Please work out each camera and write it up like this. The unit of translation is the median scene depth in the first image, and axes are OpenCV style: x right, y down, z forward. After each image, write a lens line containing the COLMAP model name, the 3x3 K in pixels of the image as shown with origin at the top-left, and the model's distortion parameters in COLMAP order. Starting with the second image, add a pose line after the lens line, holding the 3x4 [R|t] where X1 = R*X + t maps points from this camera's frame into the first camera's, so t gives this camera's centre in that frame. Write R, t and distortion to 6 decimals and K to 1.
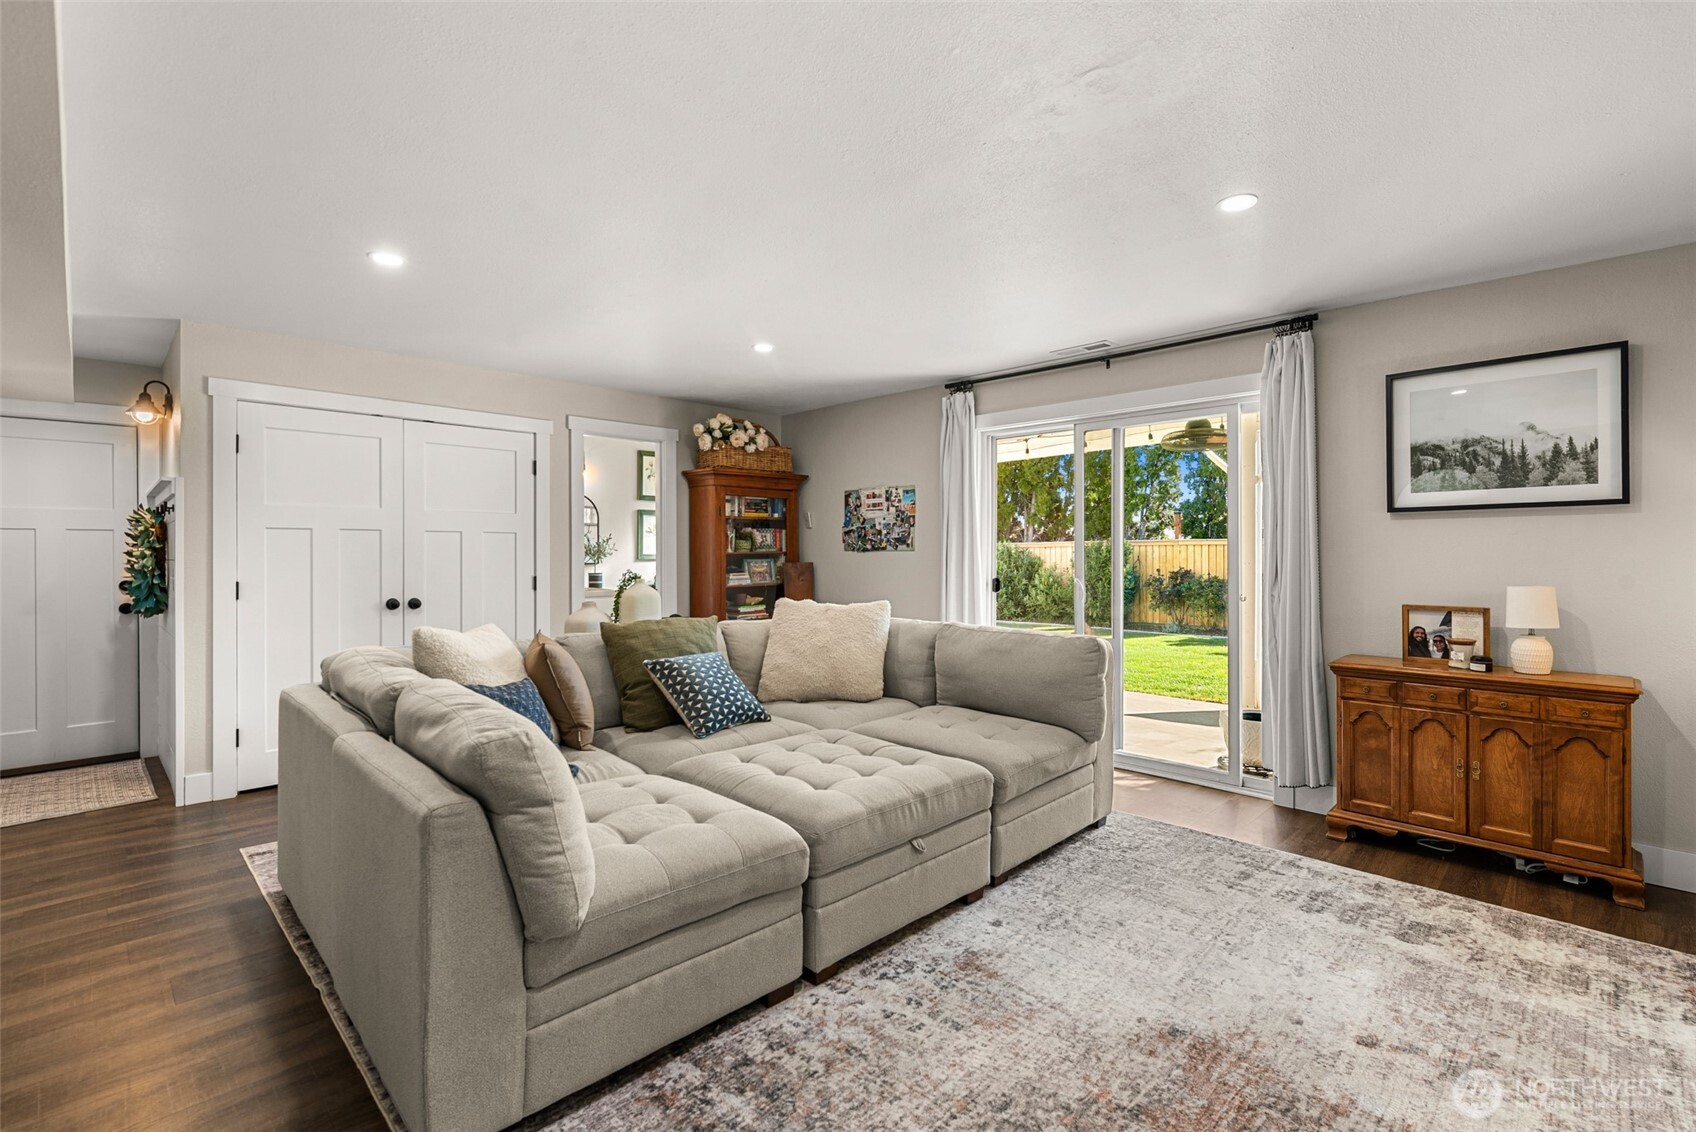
lens RADIAL K [[778.2, 0, 876.0], [0, 778.2, 552.0], [0, 0, 1]] dist [0.000822, 0.000047]
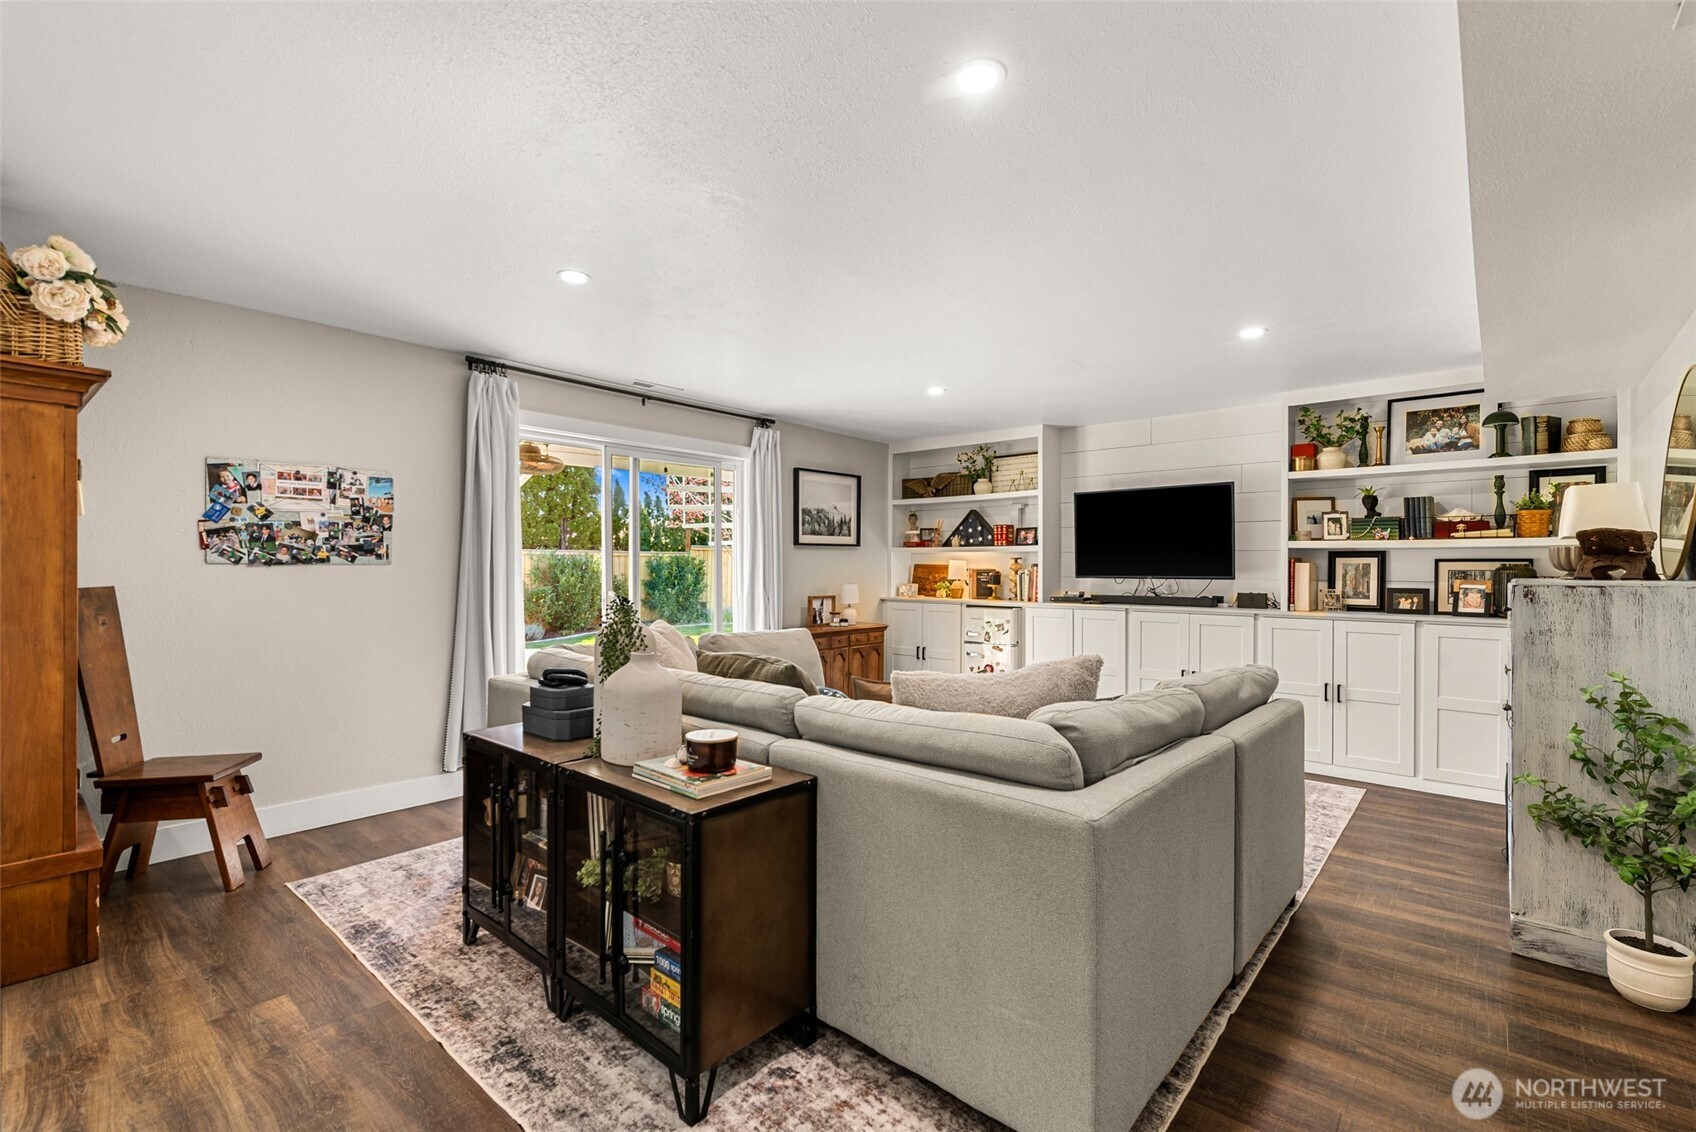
lens RADIAL K [[729.8, 0, 855.2], [0, 729.8, 572.7], [0, 0, 1]] dist [-0.000330, -0.000390]
pose [[-0.048038, -0.000995, 0.998845, -0.638471], [0.002693, 0.999996, 0.001126, 0.006391], [-0.998842, 0.002743, -0.048036, 0.603352]]
